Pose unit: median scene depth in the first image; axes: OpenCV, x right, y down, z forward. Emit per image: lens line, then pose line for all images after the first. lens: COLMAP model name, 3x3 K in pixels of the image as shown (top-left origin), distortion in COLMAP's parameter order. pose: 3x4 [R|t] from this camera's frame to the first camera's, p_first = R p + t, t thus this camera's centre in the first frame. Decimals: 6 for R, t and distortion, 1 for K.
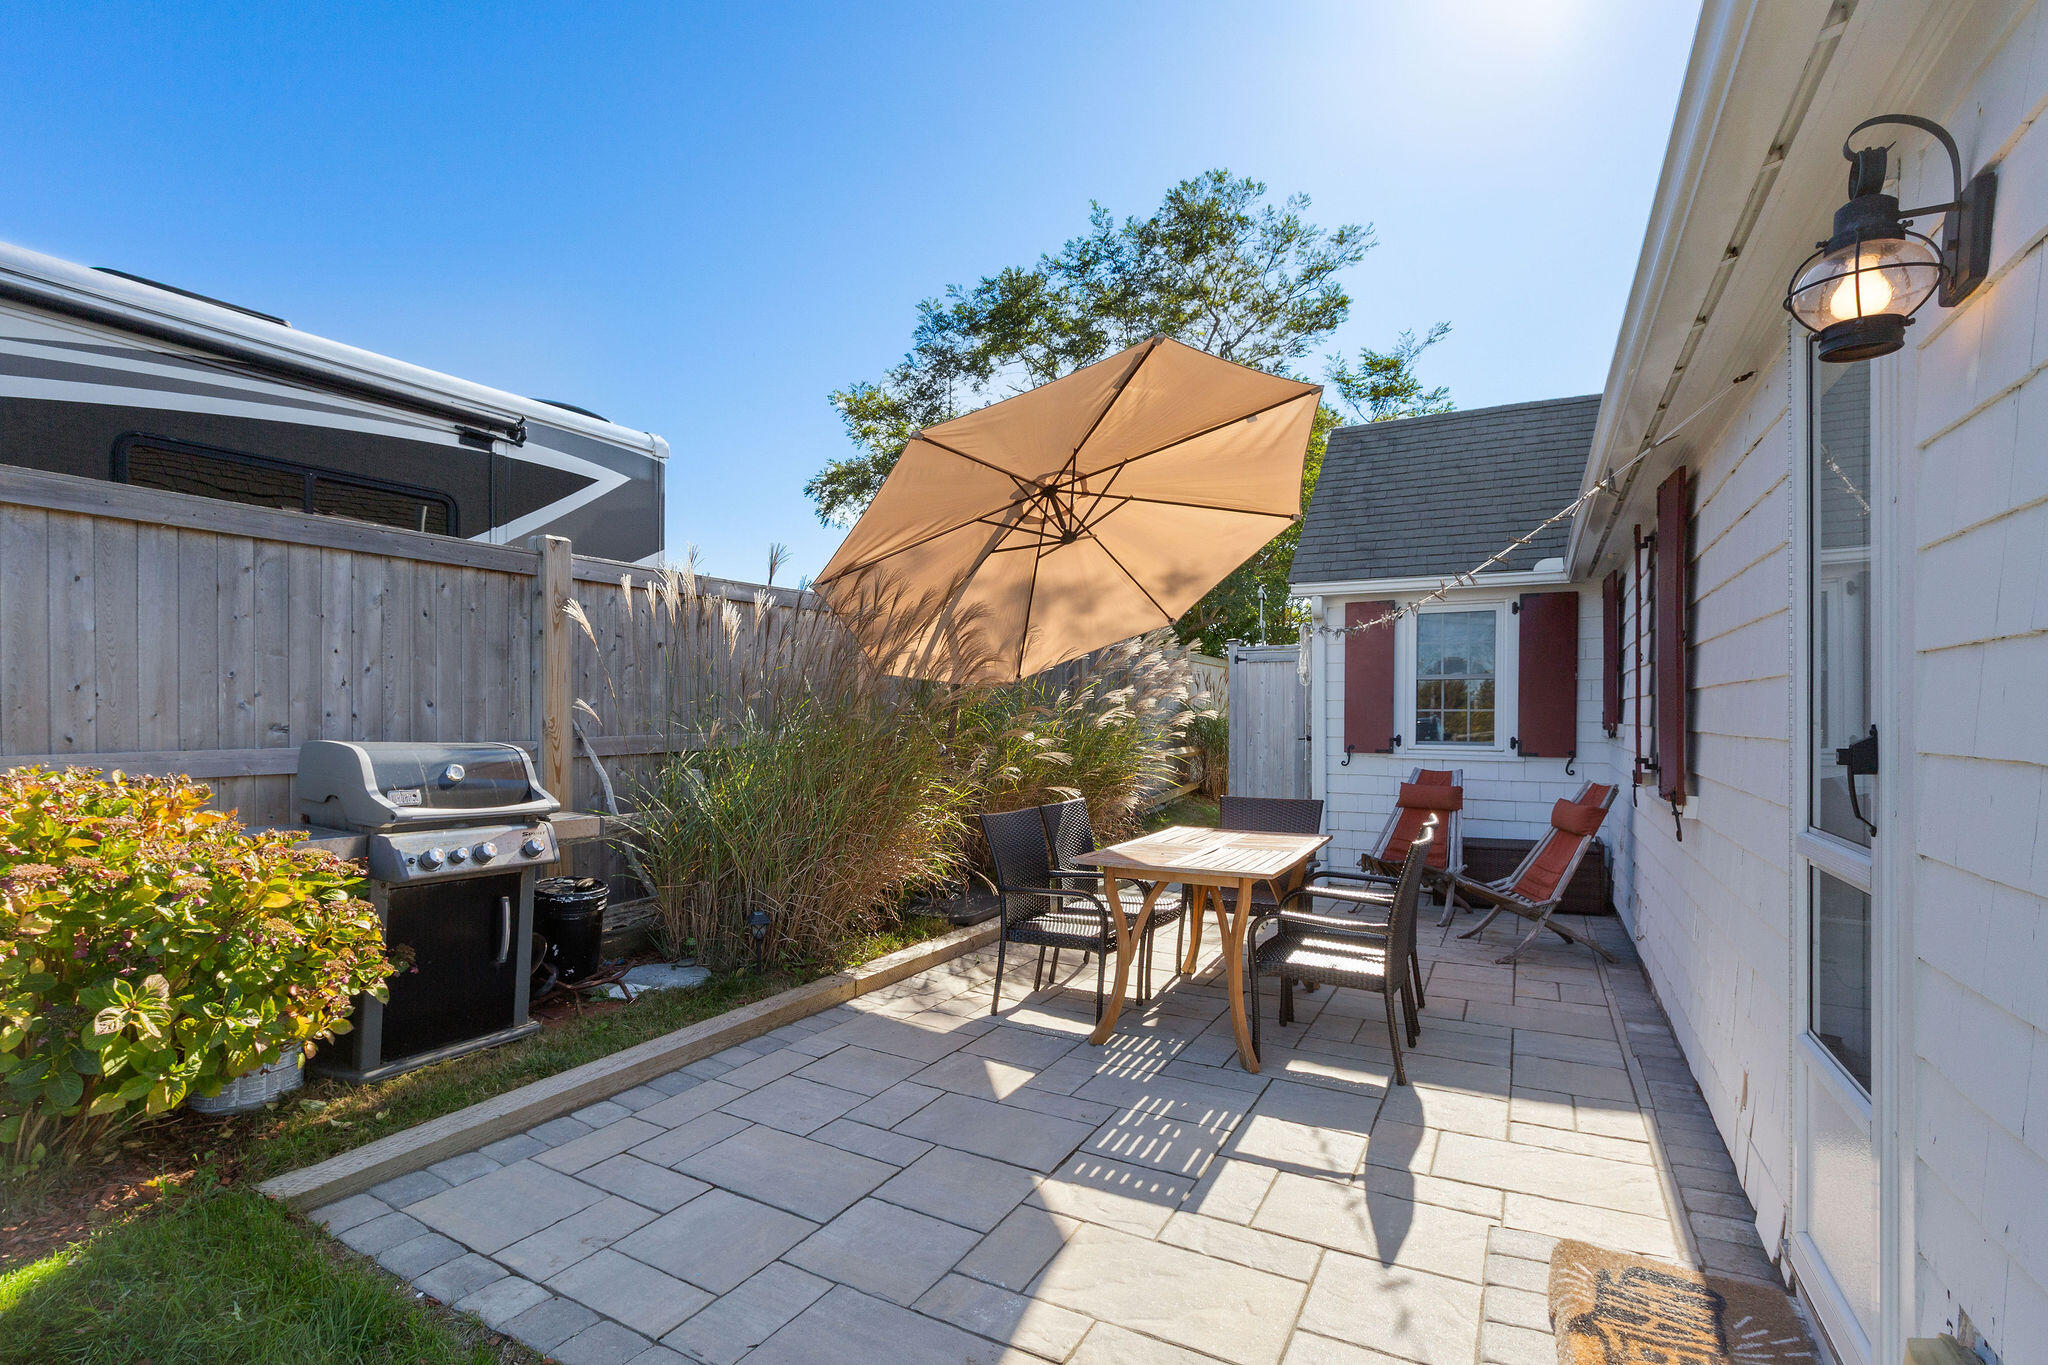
lens RADIAL K [[978.6, 0, 957.6], [0, 978.6, 726.5], [0, 0, 1]] dist [0.005012, 0.000412]
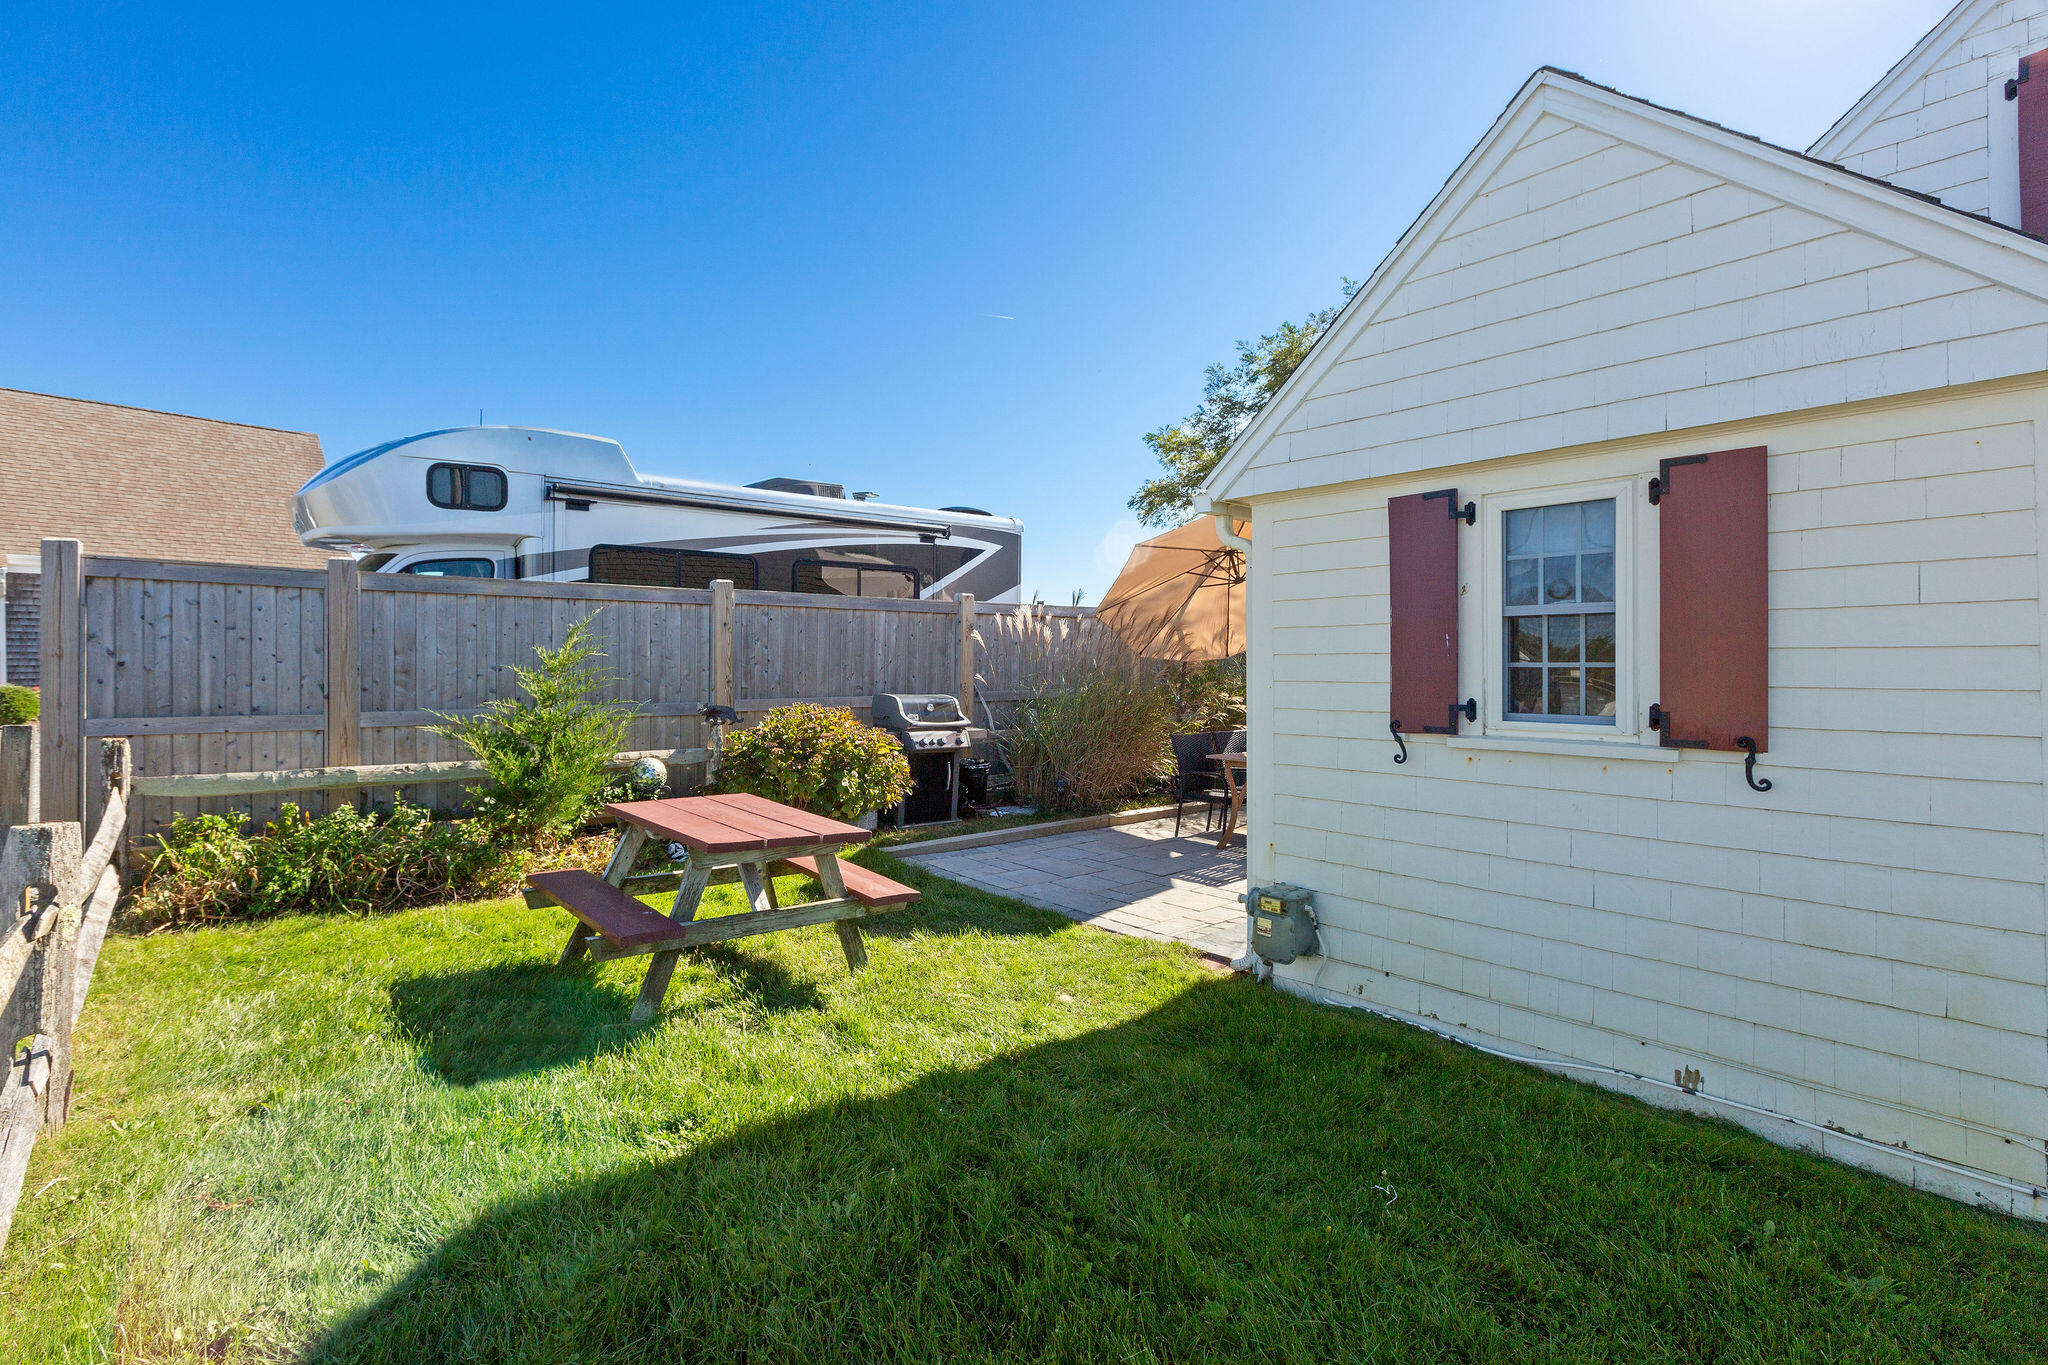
lens RADIAL K [[921.0, 0, 1021.4], [0, 921.0, 666.4], [0, 0, 1]] dist [0.010384, -0.000724]
pose [[0.953952, 0.003489, -0.299940, 0.247464], [-0.006175, 0.999949, -0.008007, -0.024892], [0.299896, 0.009491, 0.953925, -0.717356]]
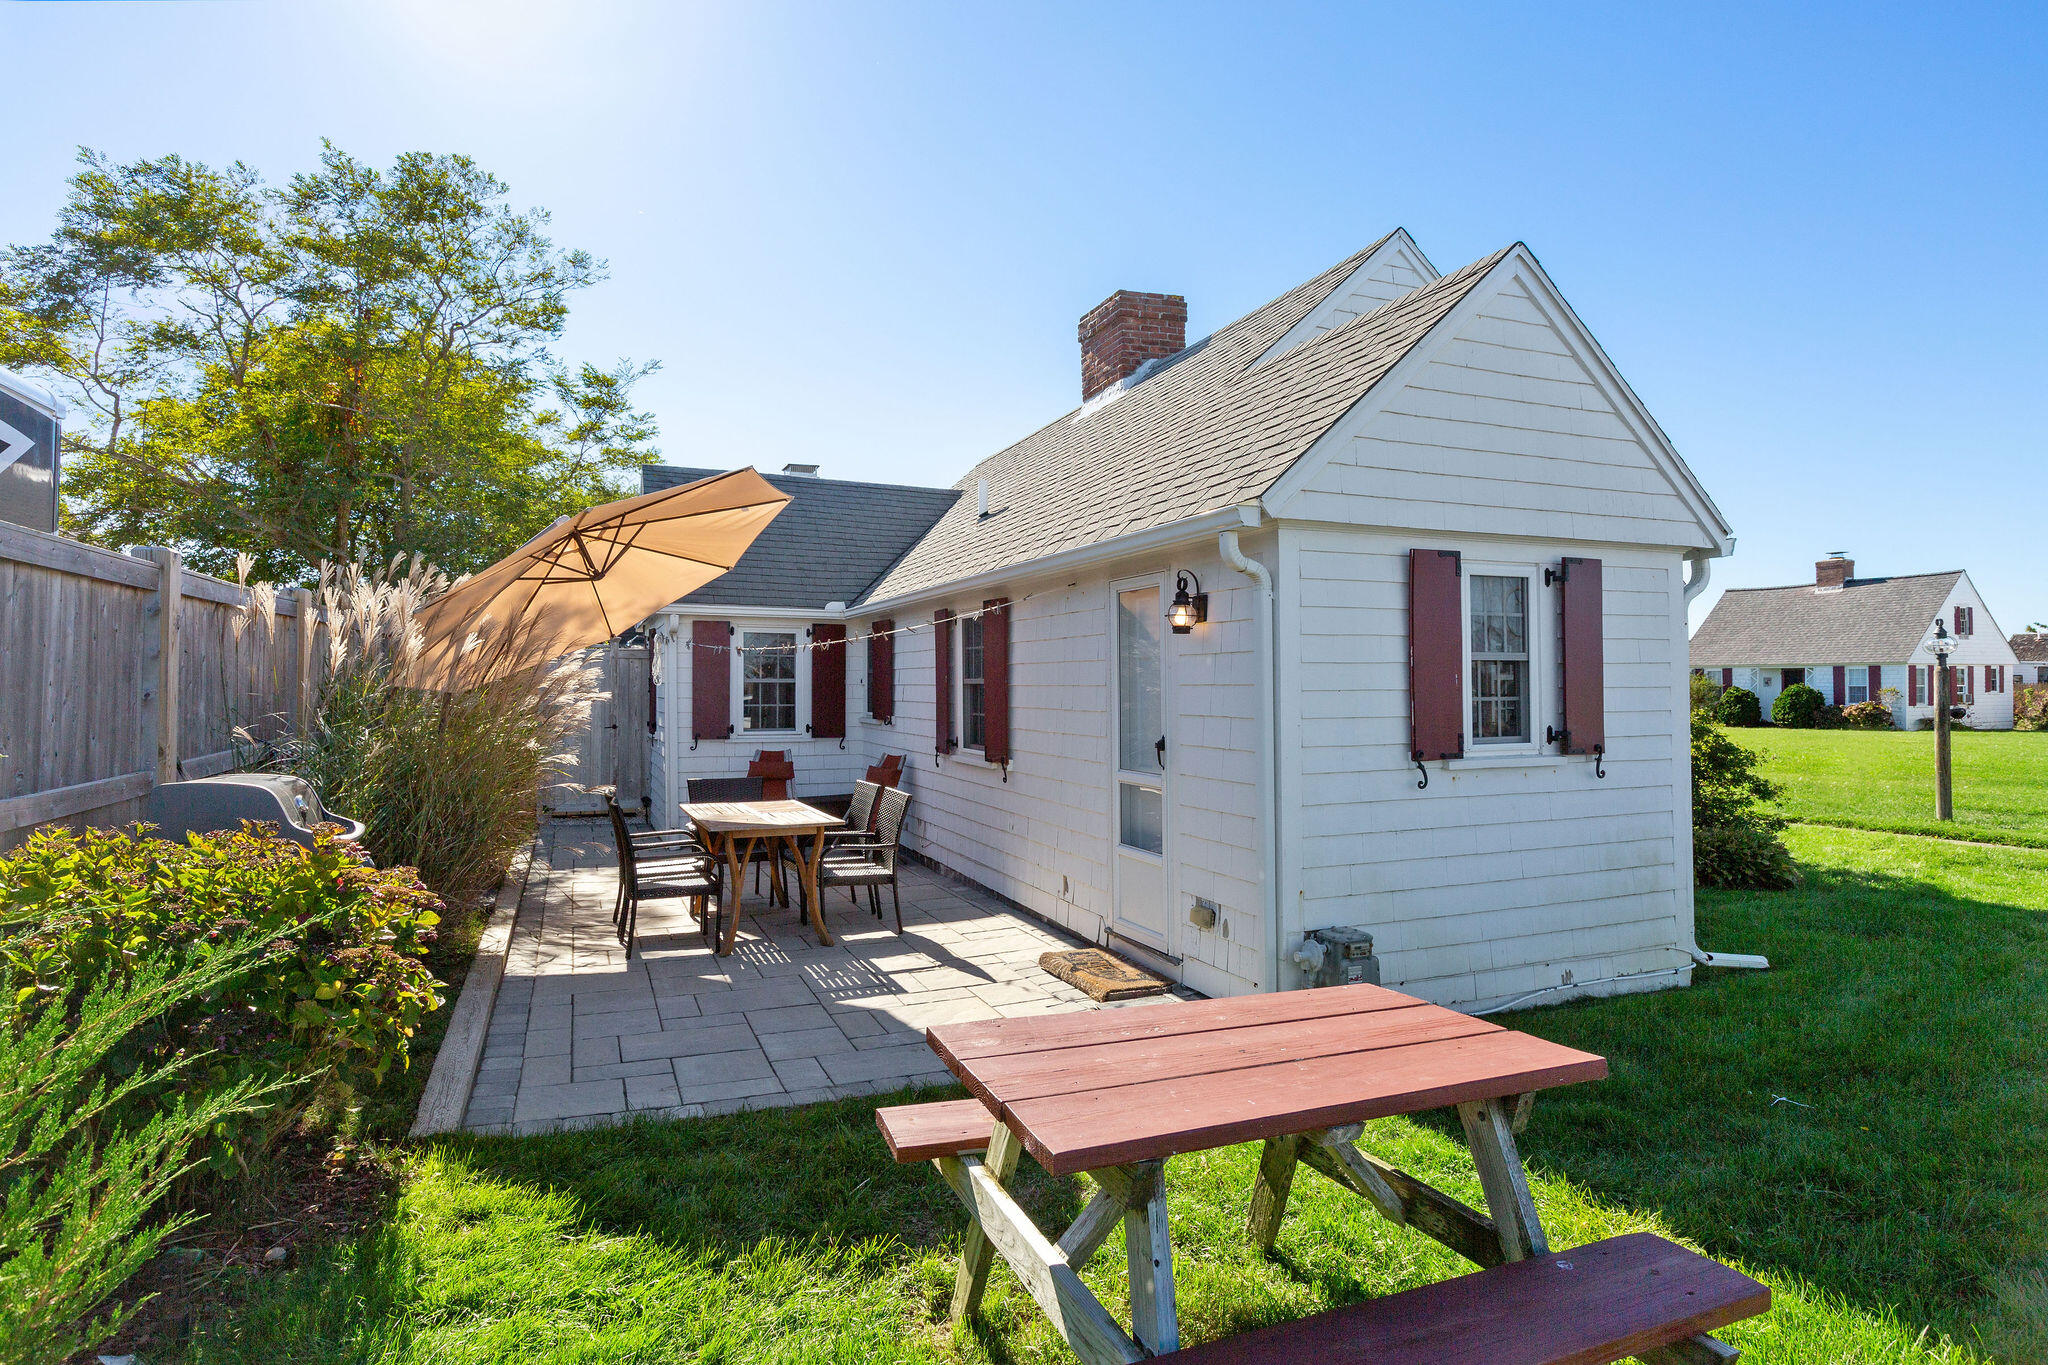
lens RADIAL K [[1058.7, 0, 1004.5], [0, 1058.7, 683.9], [0, 0, 1]] dist [-0.001024, -0.000588]
pose [[0.610356, -0.000953, 0.792127, -0.642741], [0.010960, 0.999914, -0.007242, -0.045409], [-0.792051, 0.013101, 0.610314, -0.212993]]
